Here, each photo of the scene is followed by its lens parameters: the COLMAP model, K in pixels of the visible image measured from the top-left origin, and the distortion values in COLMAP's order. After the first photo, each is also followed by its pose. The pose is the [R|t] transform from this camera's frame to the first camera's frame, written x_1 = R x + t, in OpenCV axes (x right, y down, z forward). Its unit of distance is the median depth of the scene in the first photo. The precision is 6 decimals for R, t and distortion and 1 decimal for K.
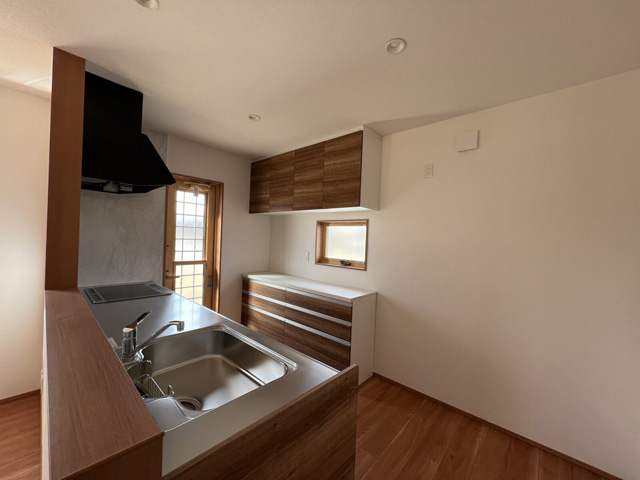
lens RADIAL K [[253.4, 0, 319.4], [0, 253.4, 244.2], [0, 0, 1]] dist [-0.002755, 0.000382]
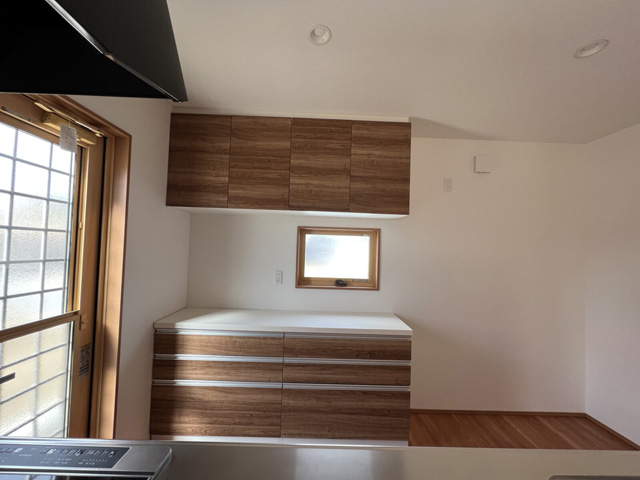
lens RADIAL K [[253.4, 0, 317.8], [0, 253.4, 242.5], [0, 0, 1]] dist [-0.002755, 0.000382]
pose [[0.732561, -0.002291, 0.680697, -0.485474], [0.011412, 0.999895, -0.008916, -0.043282], [-0.680606, 0.014300, 0.732510, 0.475685]]
